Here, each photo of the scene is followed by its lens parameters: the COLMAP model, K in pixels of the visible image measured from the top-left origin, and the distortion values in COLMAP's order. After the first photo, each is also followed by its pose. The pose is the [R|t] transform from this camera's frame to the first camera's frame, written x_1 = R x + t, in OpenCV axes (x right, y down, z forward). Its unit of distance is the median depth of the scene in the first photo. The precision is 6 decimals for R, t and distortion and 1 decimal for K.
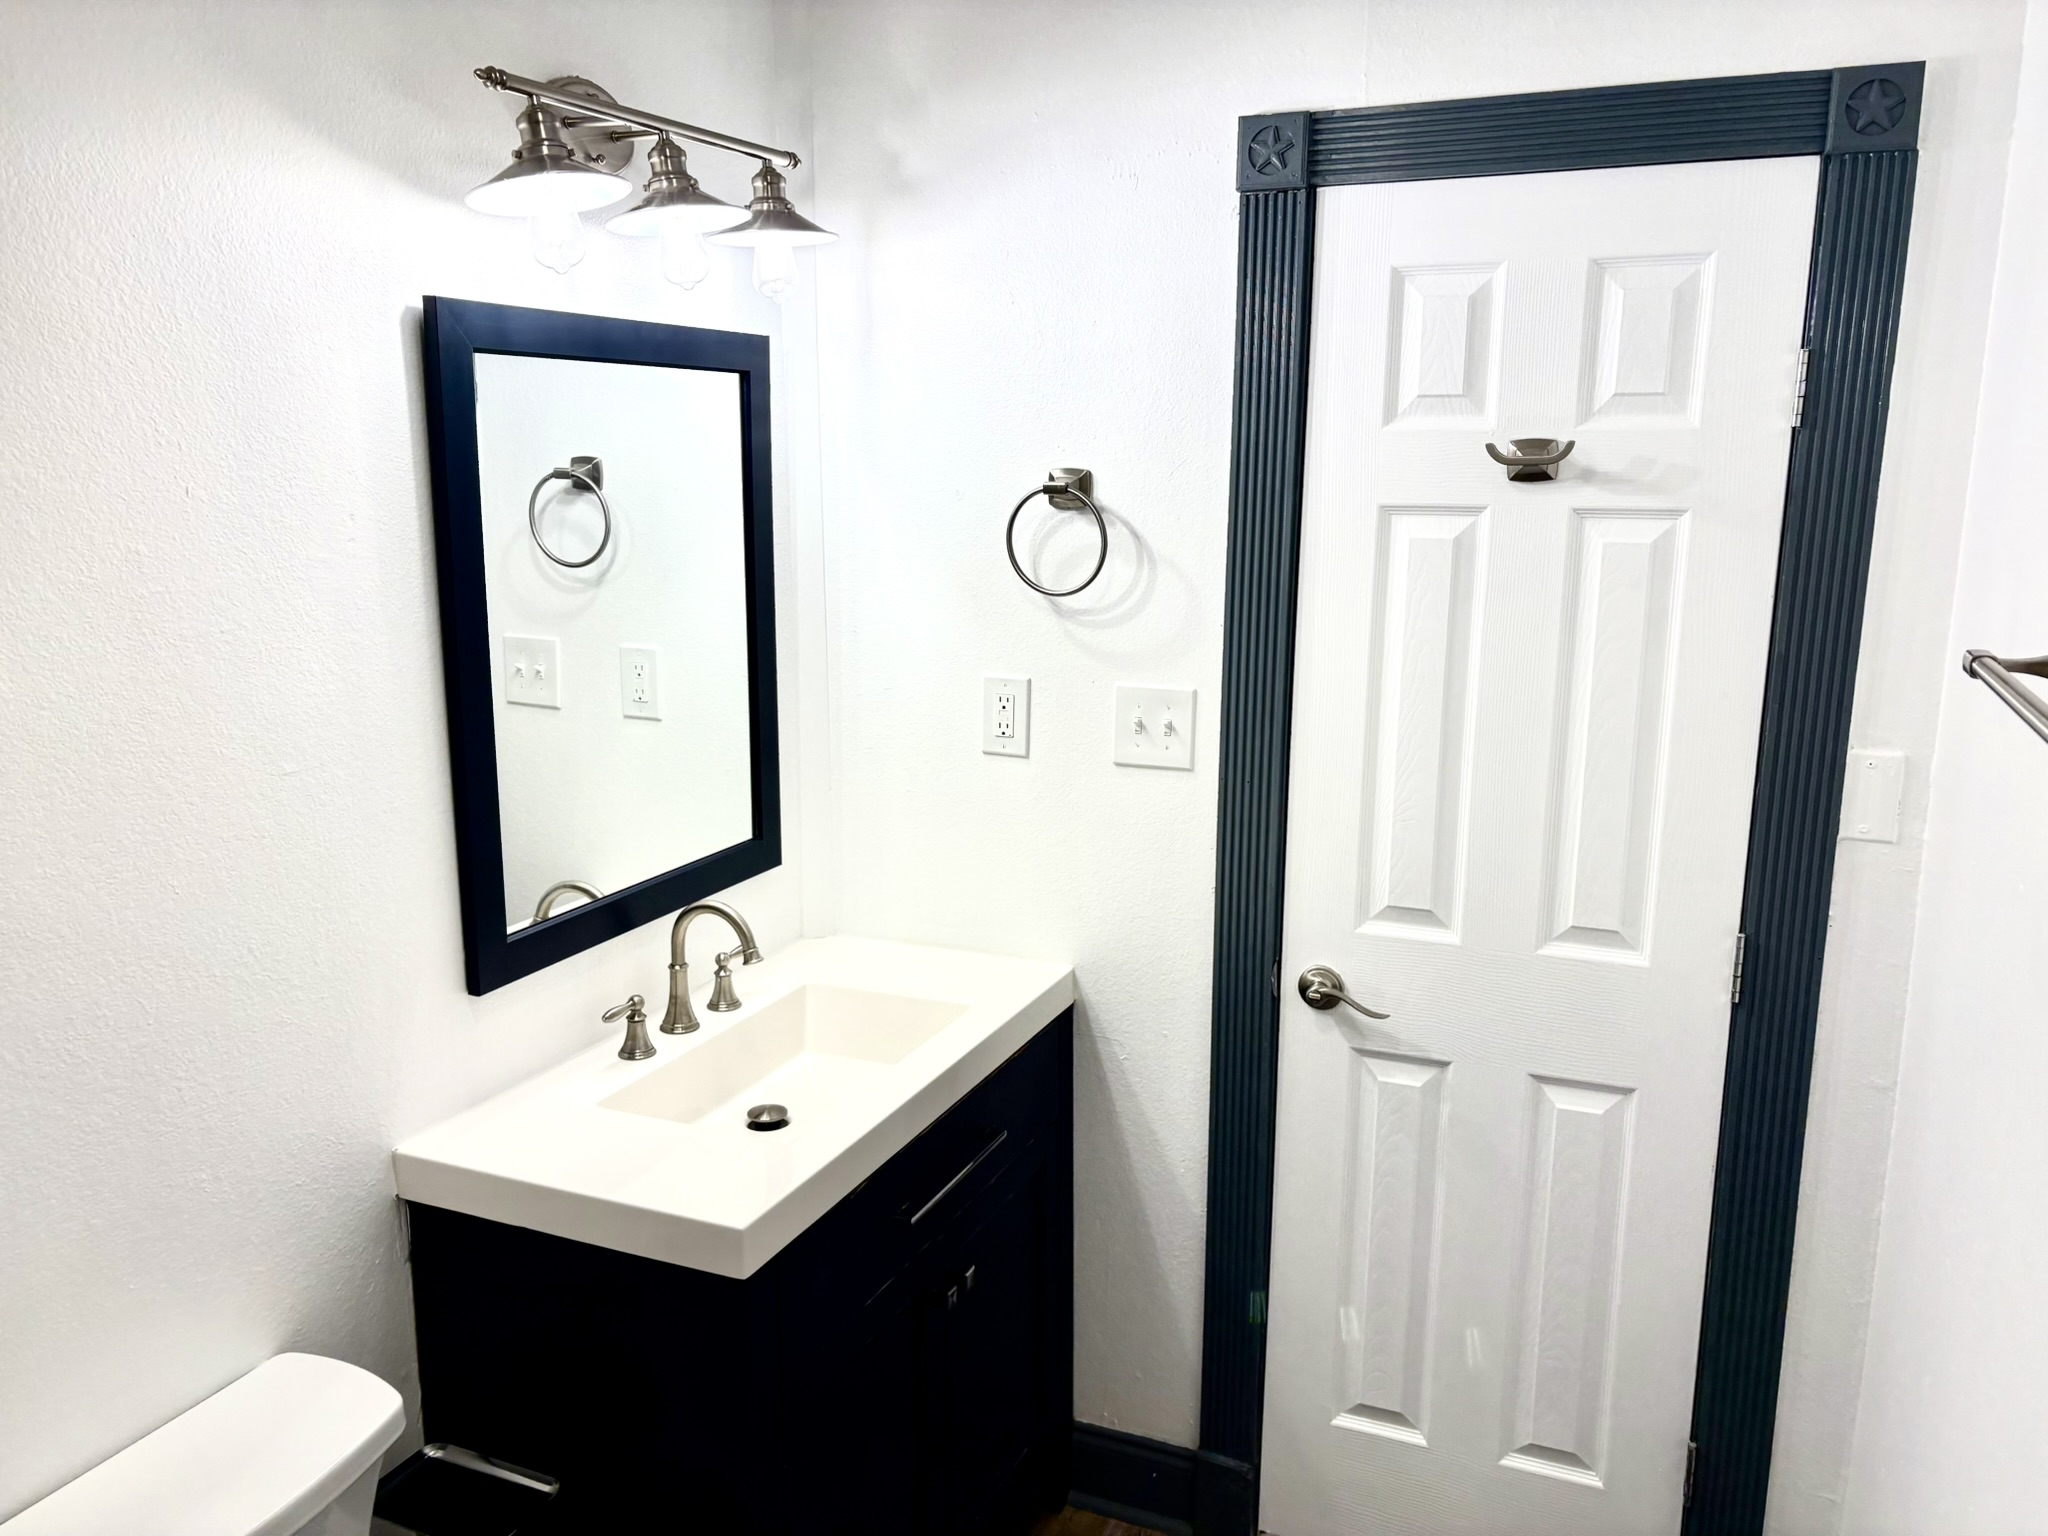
lens RADIAL K [[1561.9, 0, 1024.3], [0, 1561.9, 770.0], [0, 0, 1]] dist [-0.001559, -0.002257]
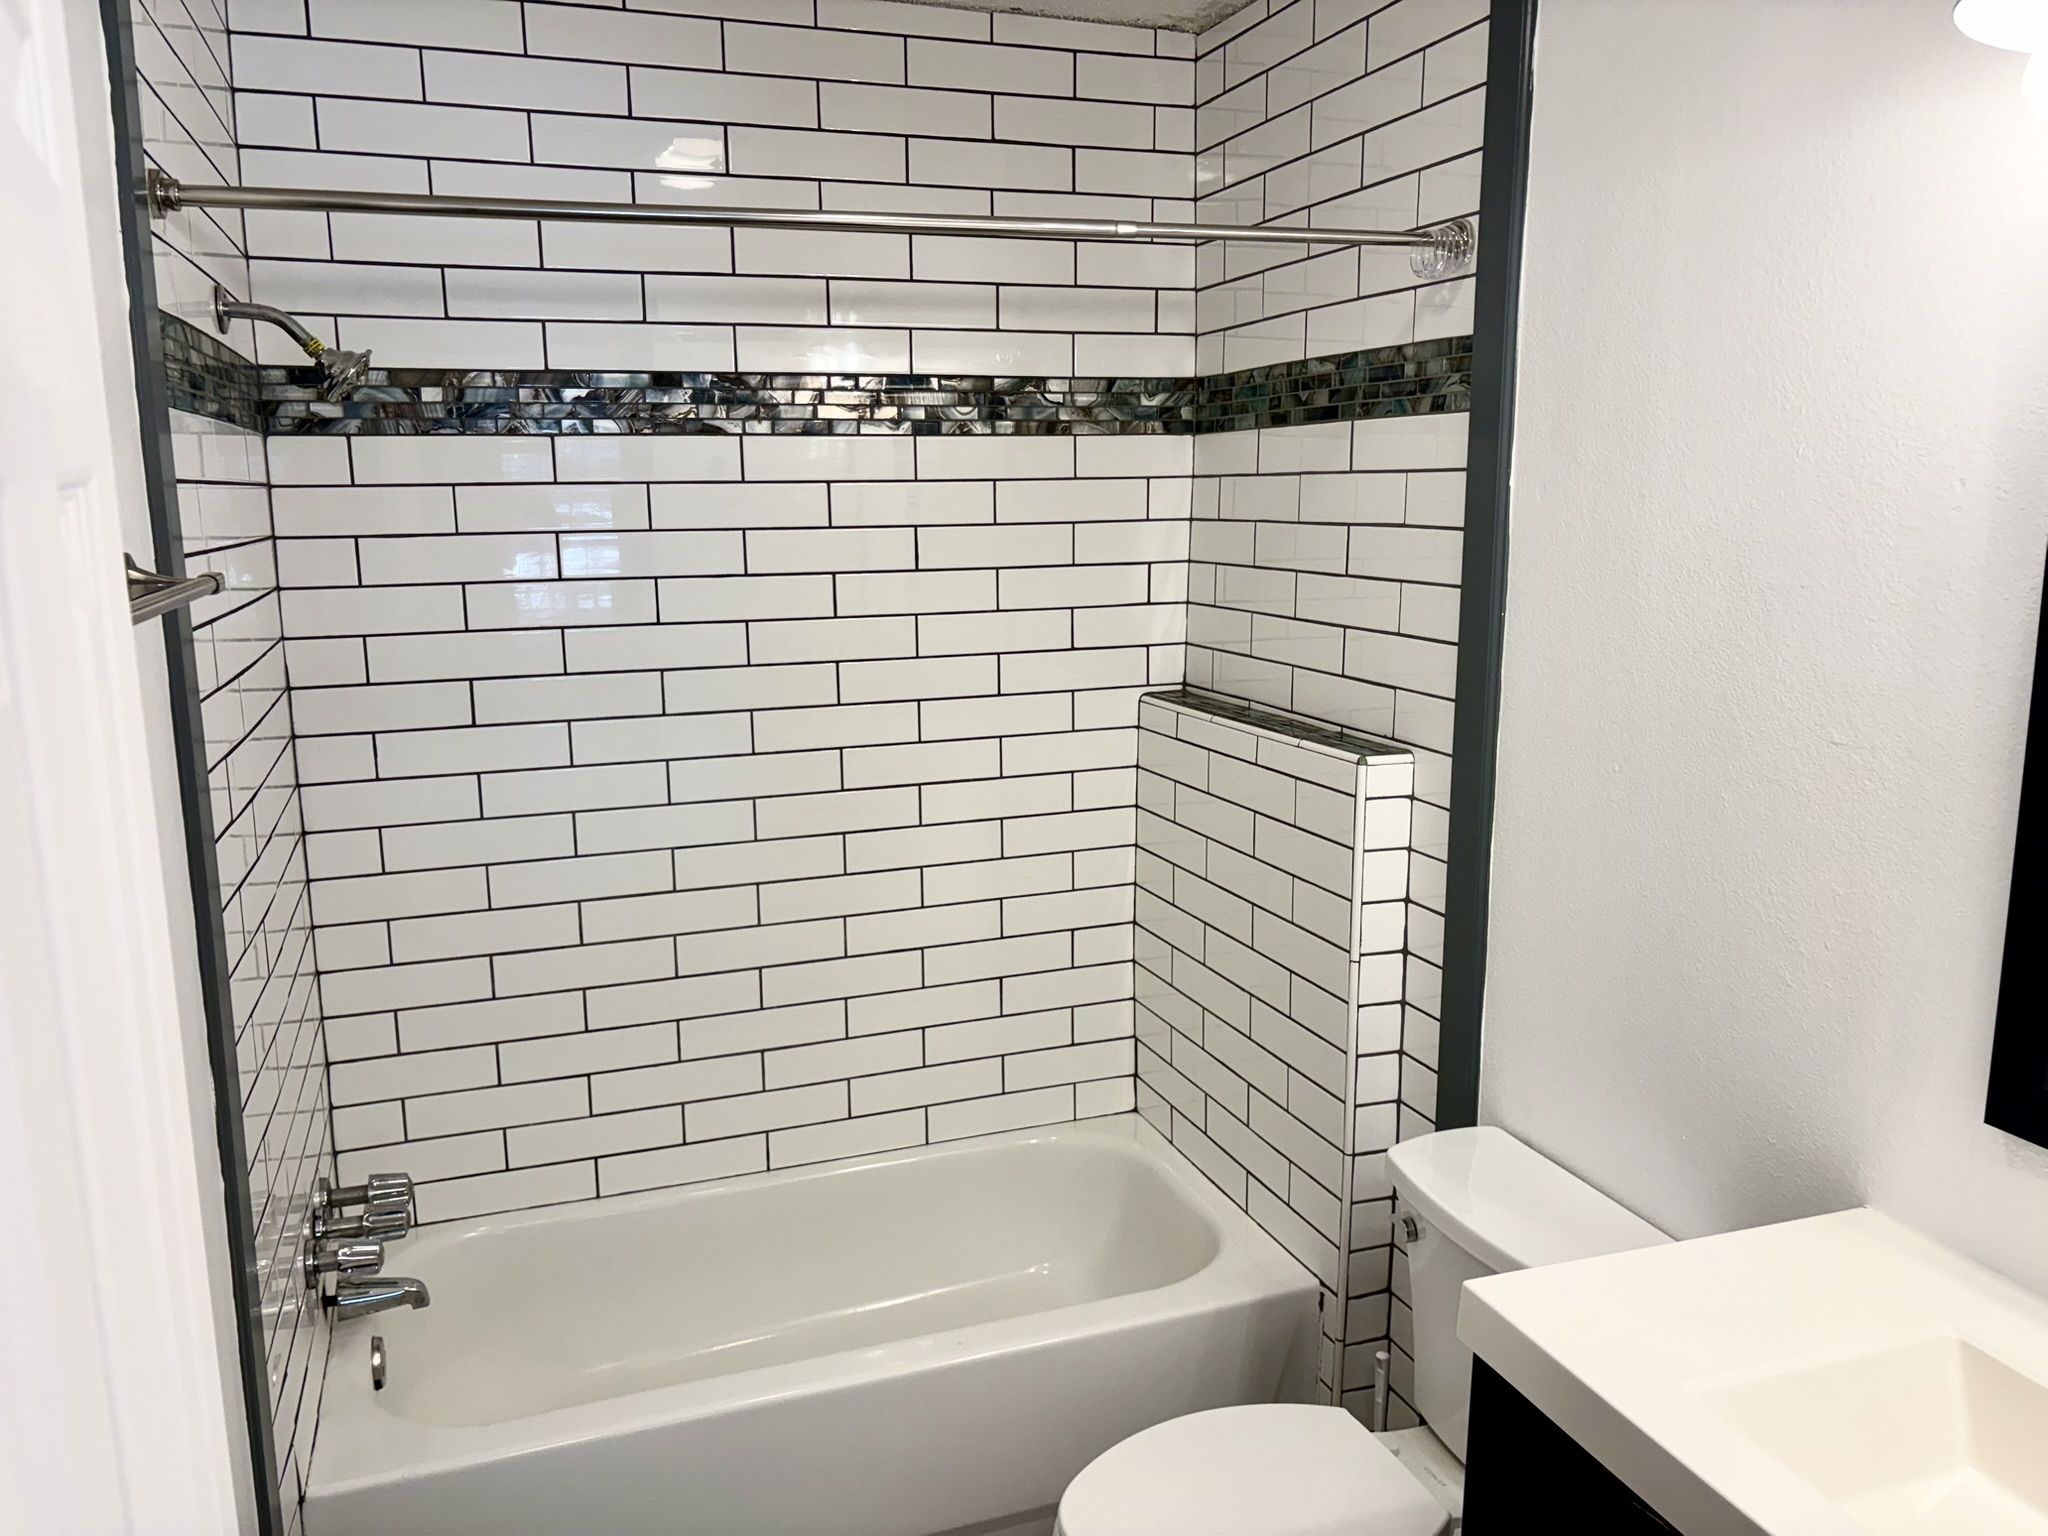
lens RADIAL K [[1561.9, 0, 1025.1], [0, 1561.9, 768.1], [0, 0, 1]] dist [-0.001559, -0.002257]
pose [[-0.729875, 0.117310, -0.673440, 0.574851], [-0.137687, 0.939745, 0.312925, -0.226655], [0.669571, 0.321120, -0.669744, 1.371988]]
